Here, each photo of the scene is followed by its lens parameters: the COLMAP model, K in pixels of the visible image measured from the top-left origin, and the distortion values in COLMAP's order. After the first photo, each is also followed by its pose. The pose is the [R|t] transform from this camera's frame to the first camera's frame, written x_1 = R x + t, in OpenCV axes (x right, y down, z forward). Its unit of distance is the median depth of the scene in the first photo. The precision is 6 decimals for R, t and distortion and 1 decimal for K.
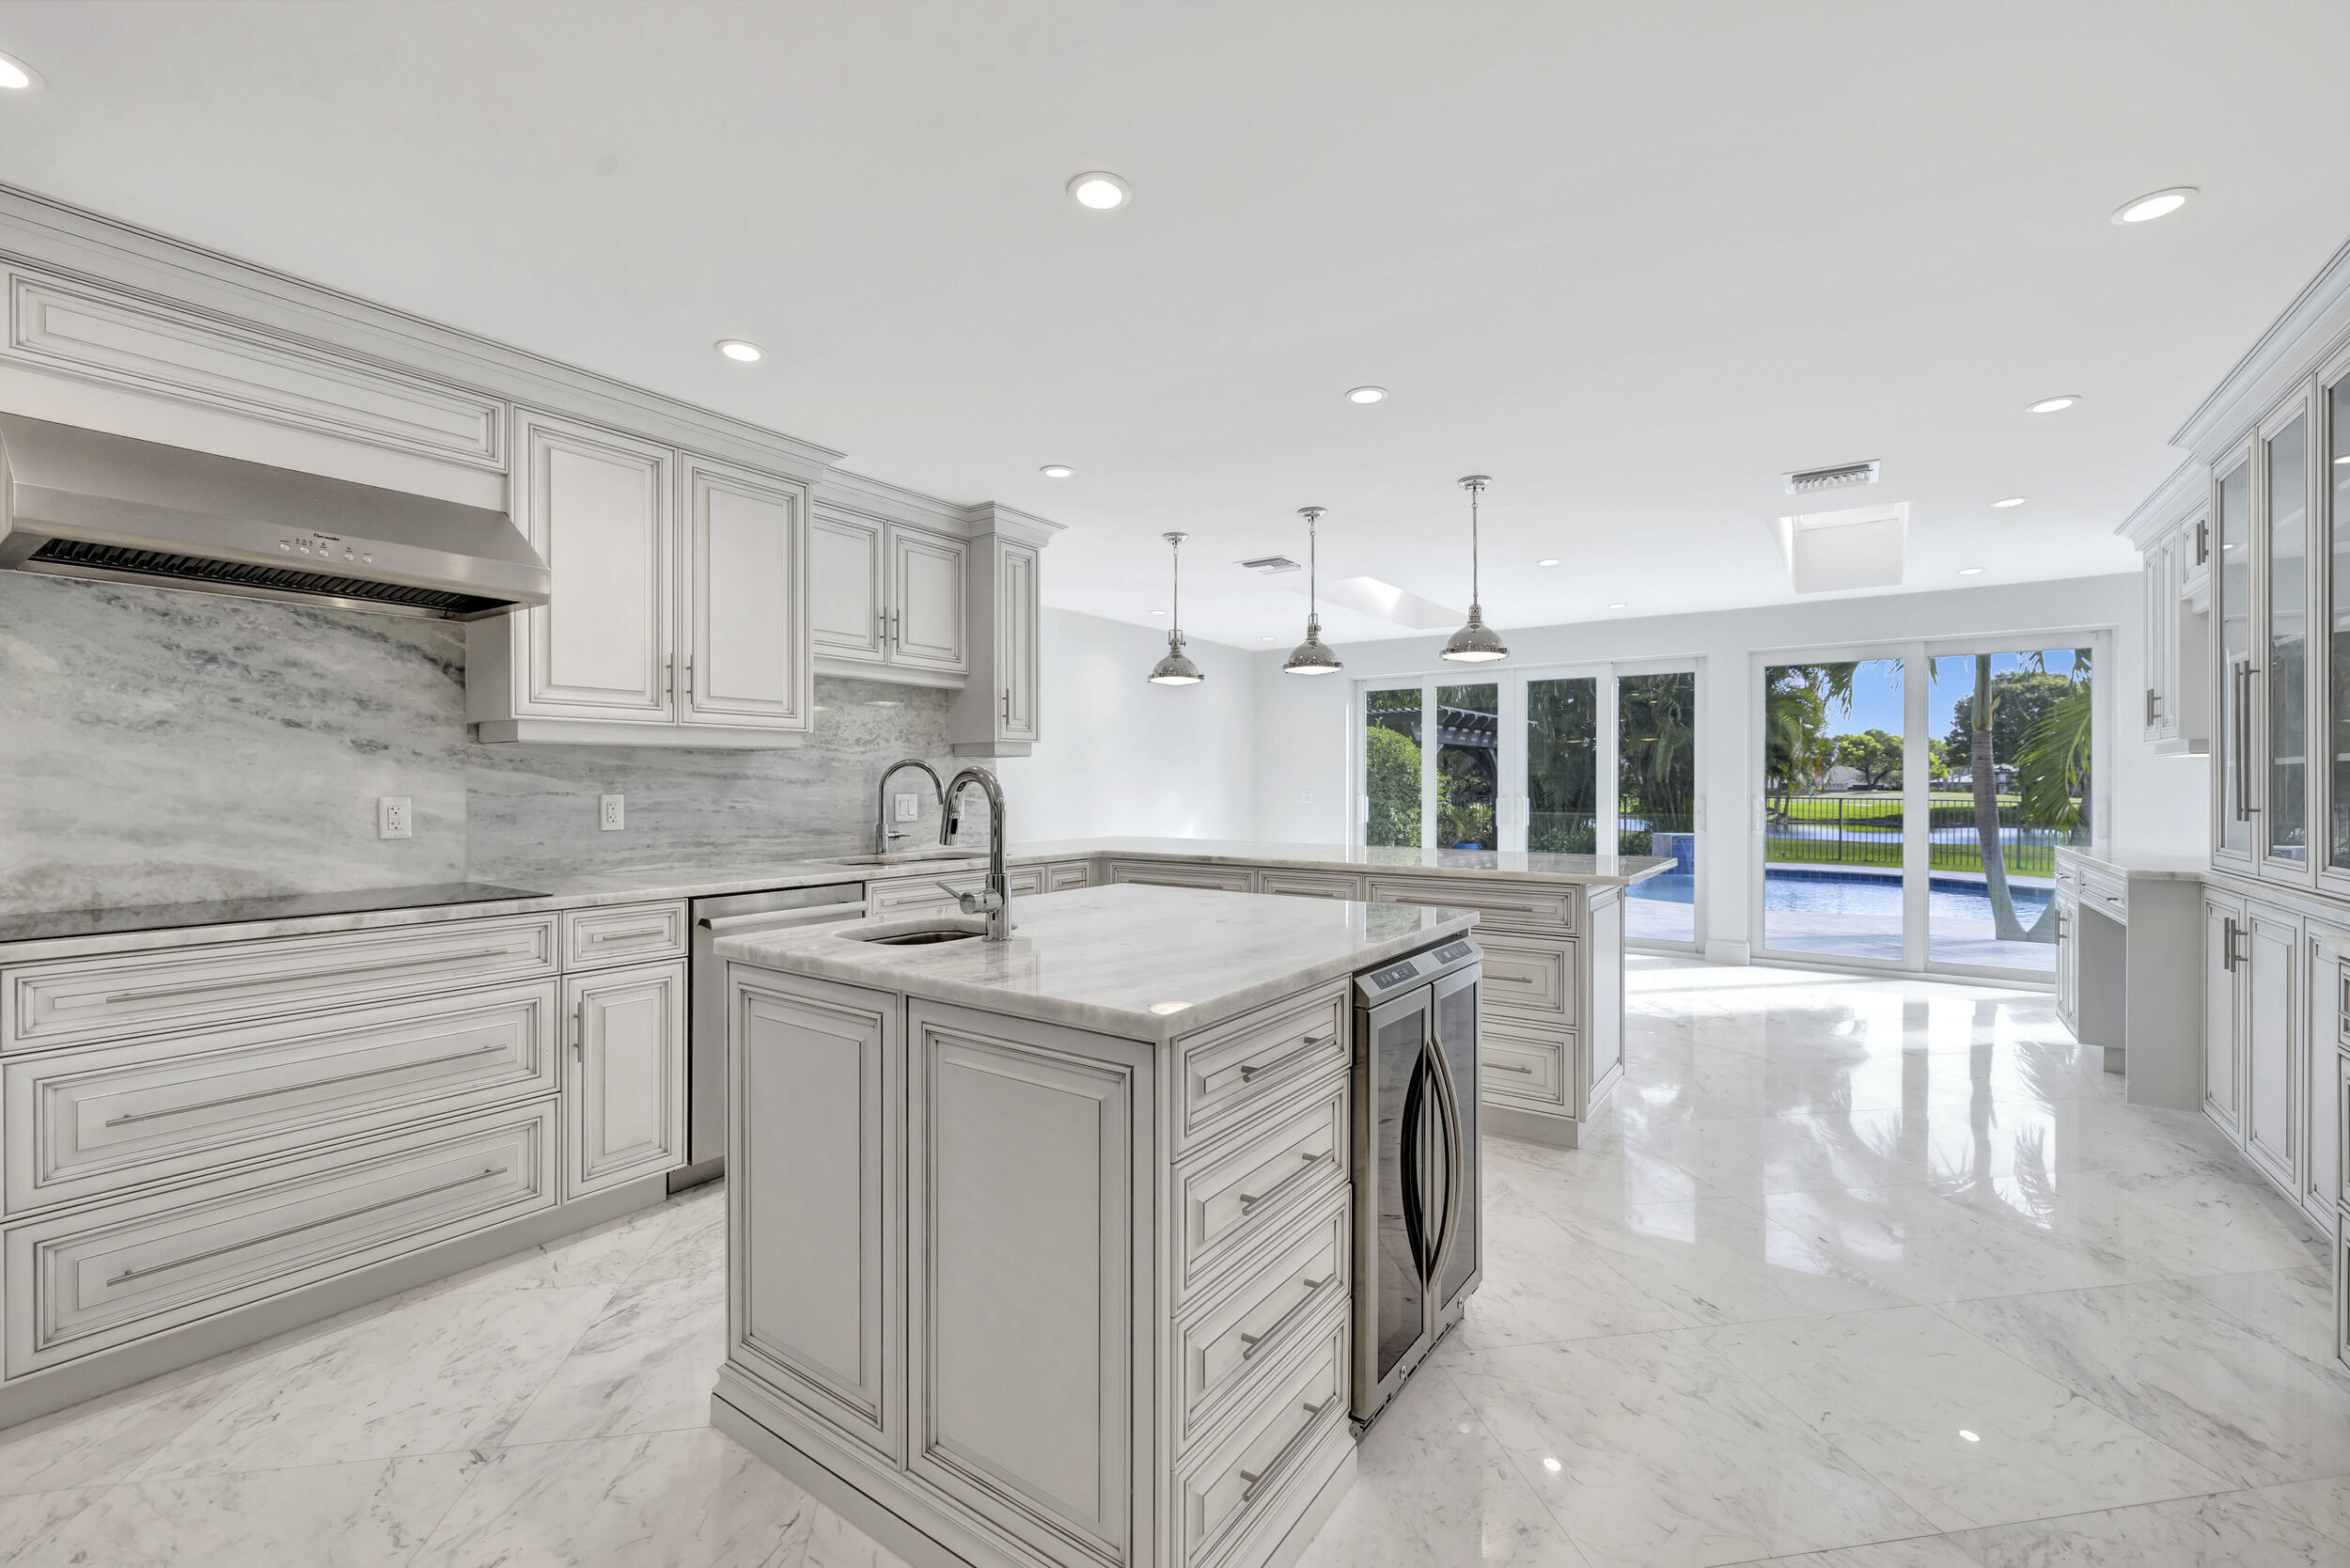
lens RADIAL K [[986.0, 0, 1166.8], [0, 986.0, 783.2], [0, 0, 1]] dist [-0.002884, 0.000698]
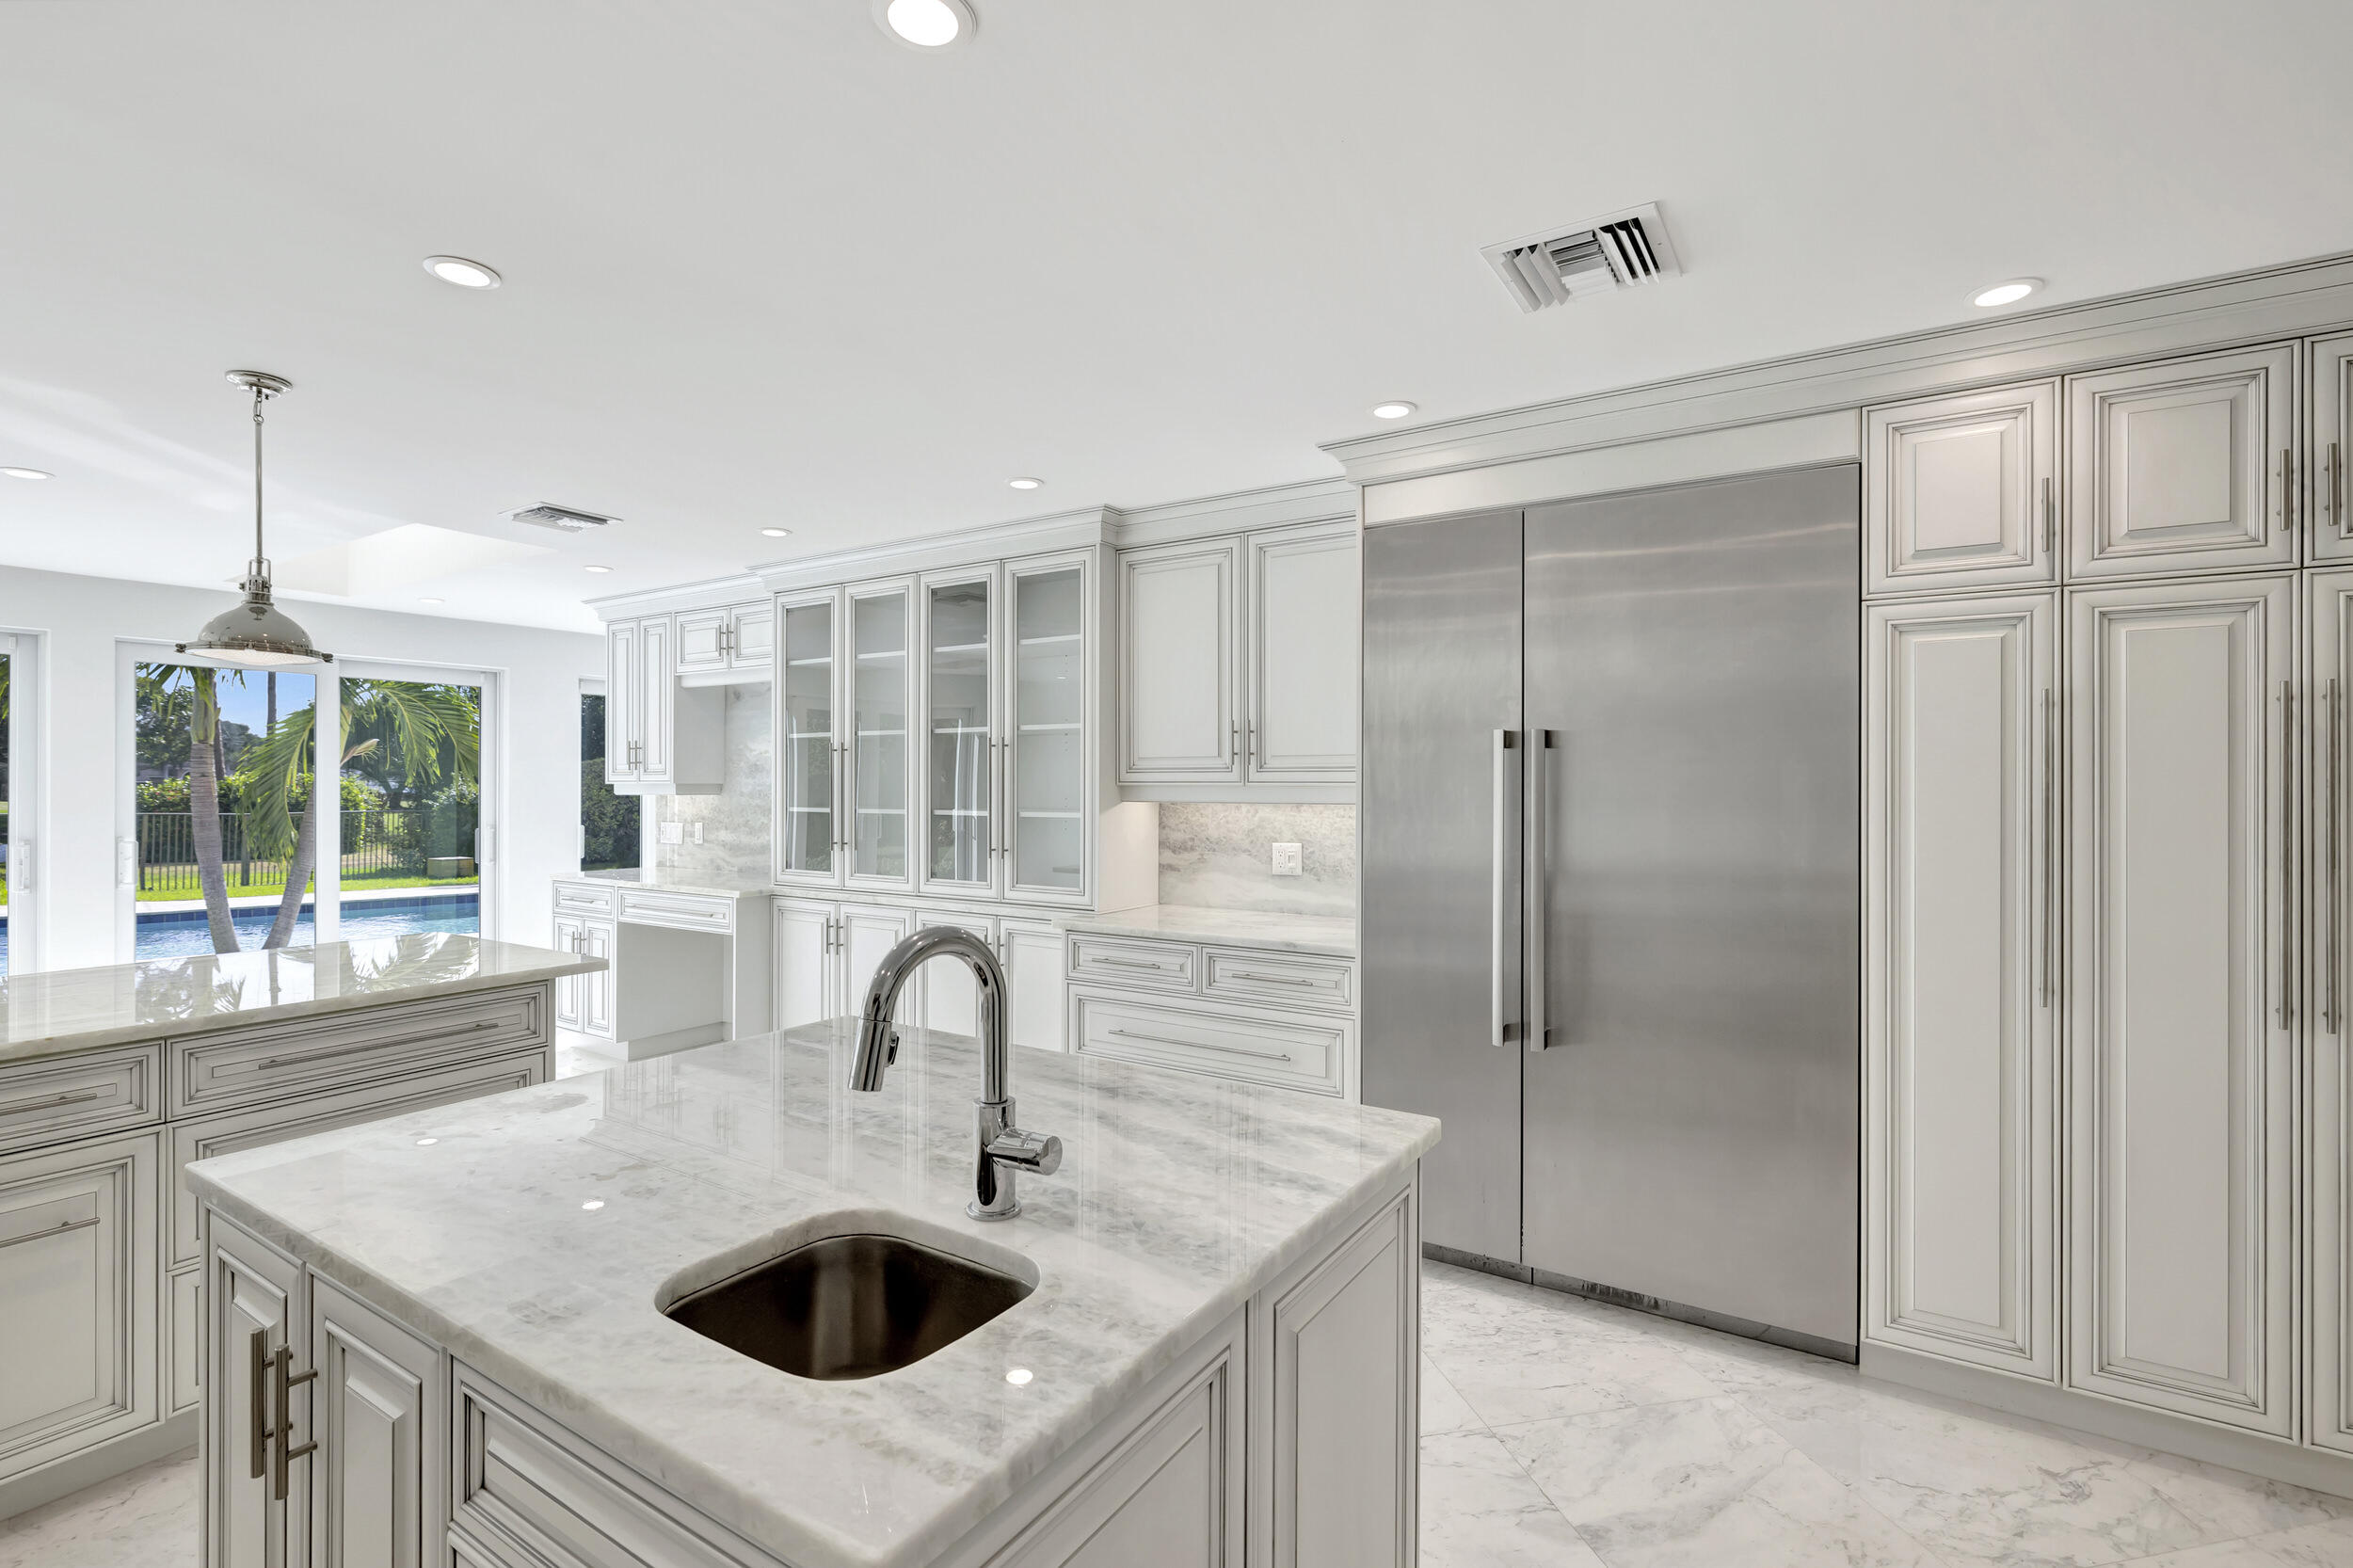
lens RADIAL K [[1040.0, 0, 1168.5], [0, 1040.0, 784.3], [0, 0, 1]] dist [-0.000283, 0.000128]
pose [[-0.050603, -0.005253, 0.998705, -1.206282], [-0.001676, 0.999985, 0.005175, -0.152020], [-0.998717, -0.001412, -0.050611, 1.364944]]
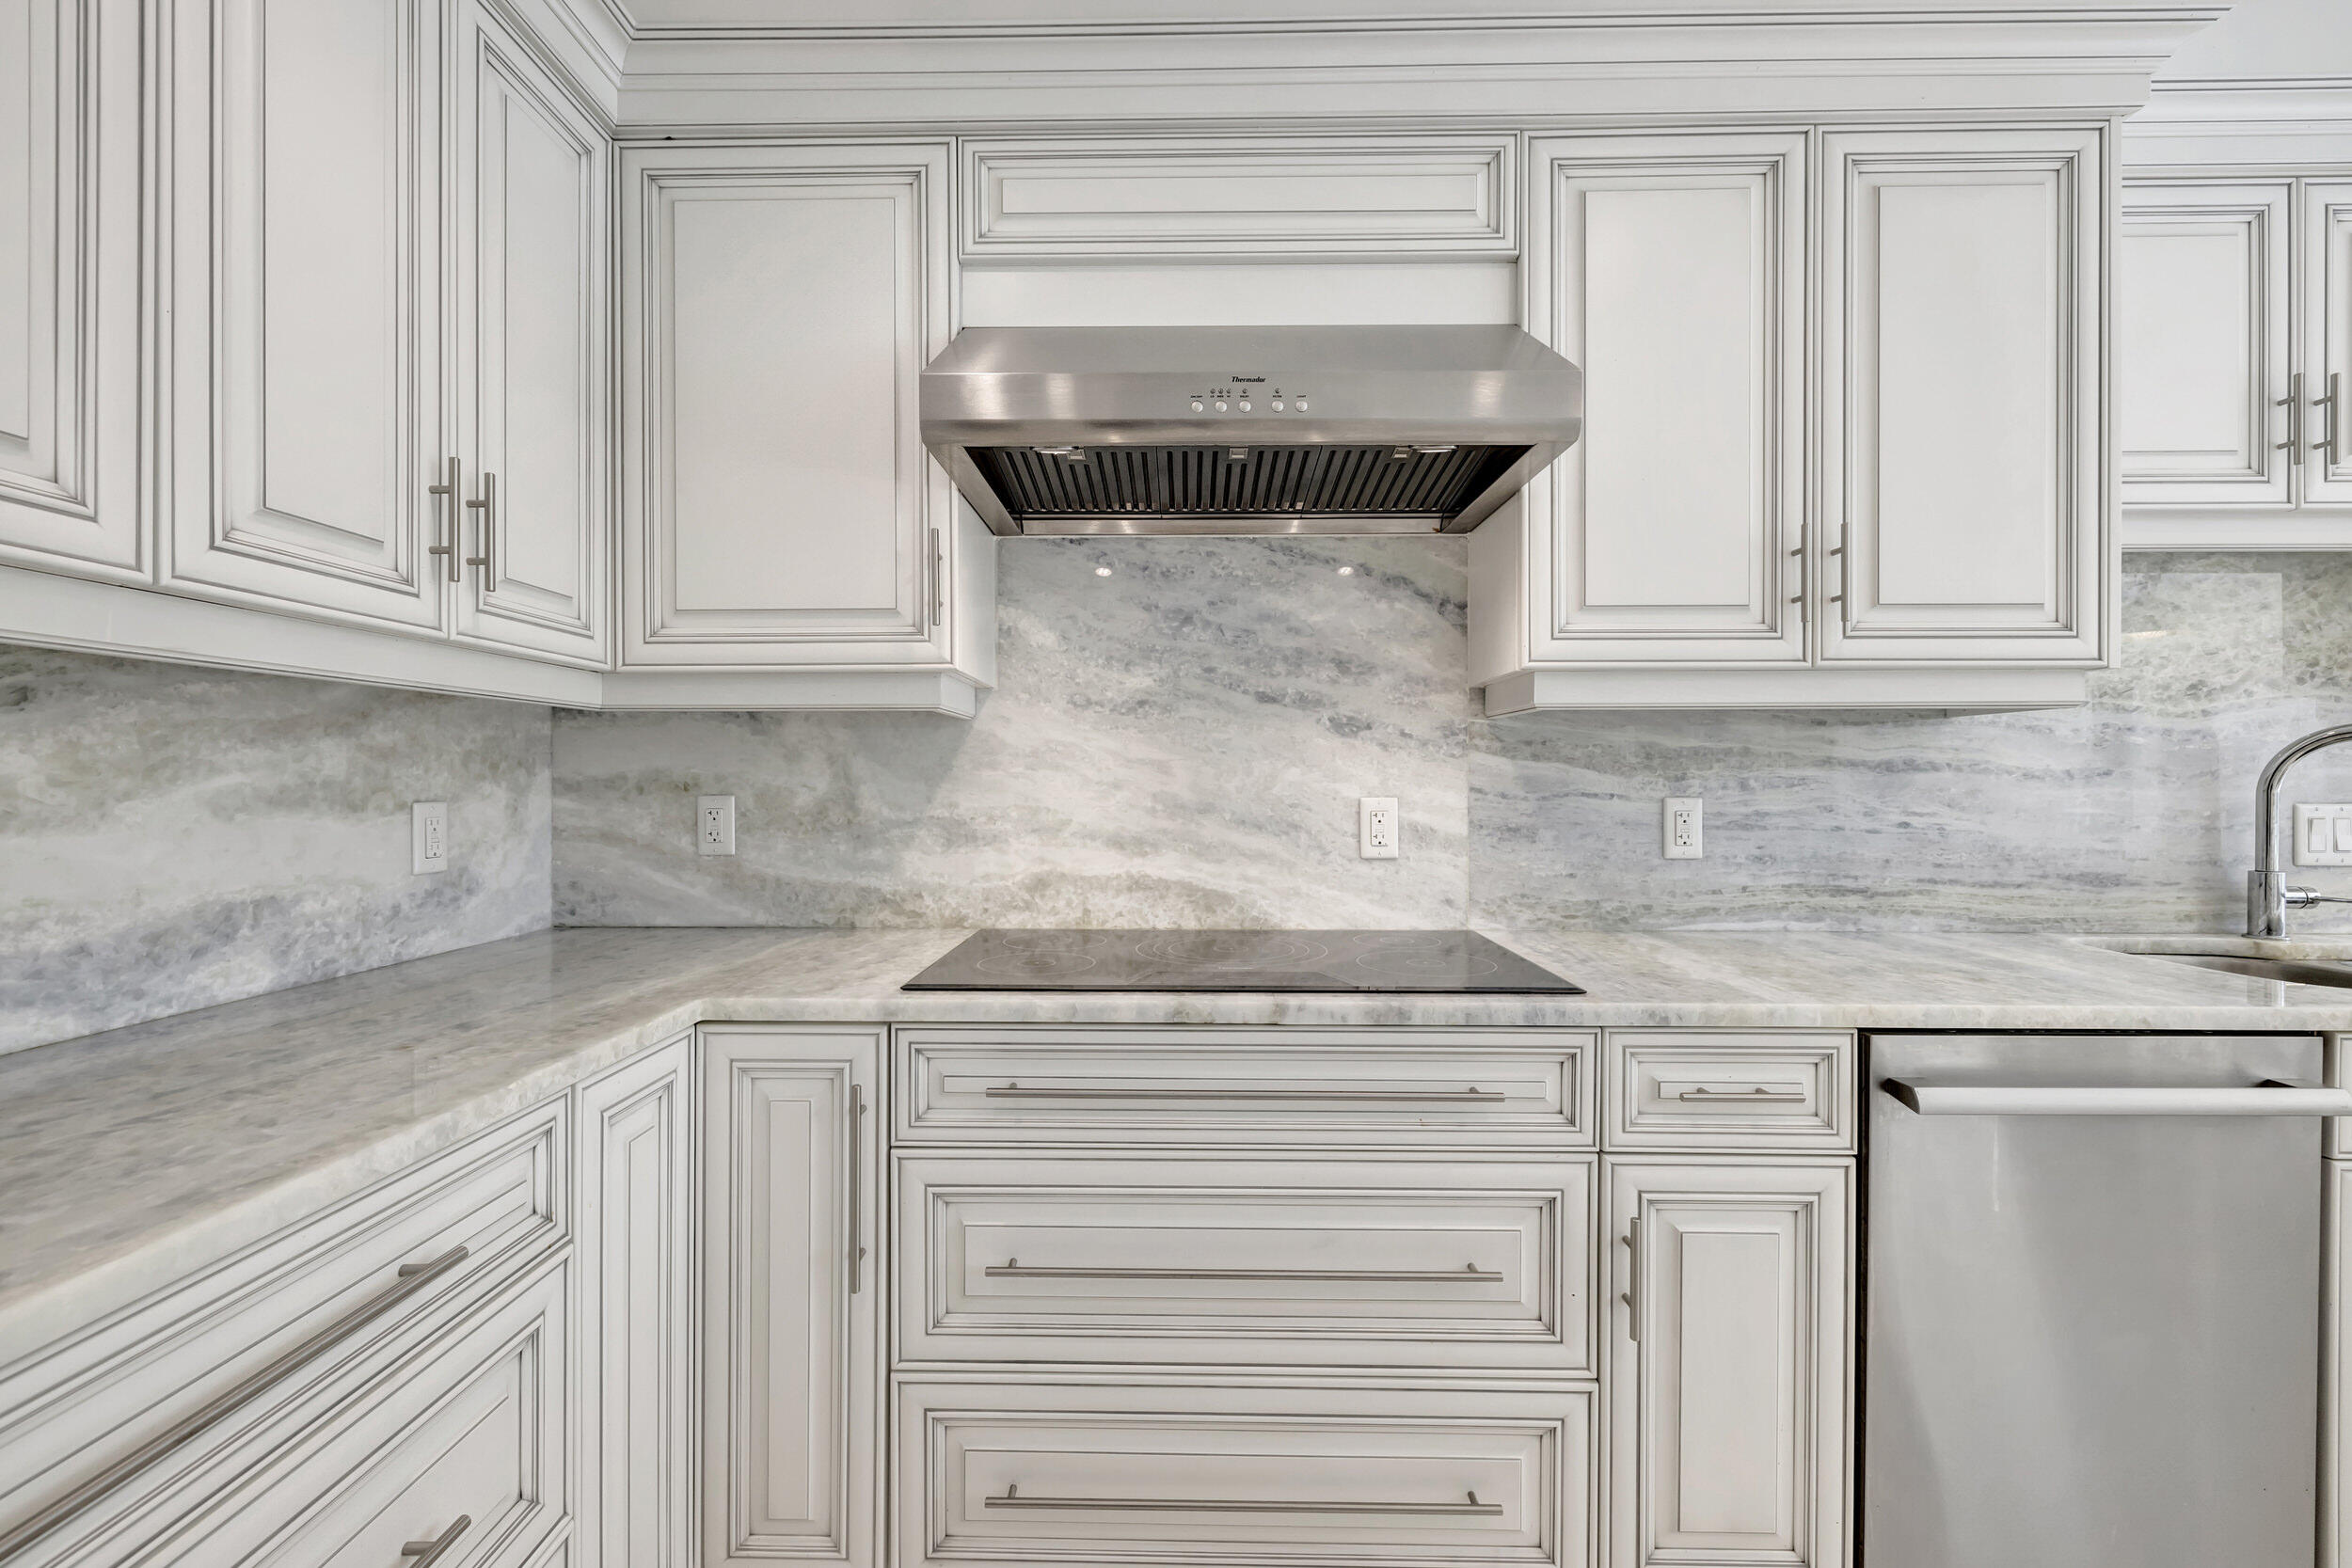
lens RADIAL K [[986.7, 0, 1173.8], [0, 986.7, 782.1], [0, 0, 1]] dist [-0.002884, 0.000698]
pose [[0.571290, 0.003586, -0.820741, -0.294748], [-0.000910, 0.999993, 0.003736, 0.000389], [0.820748, -0.001387, 0.571289, 0.481703]]
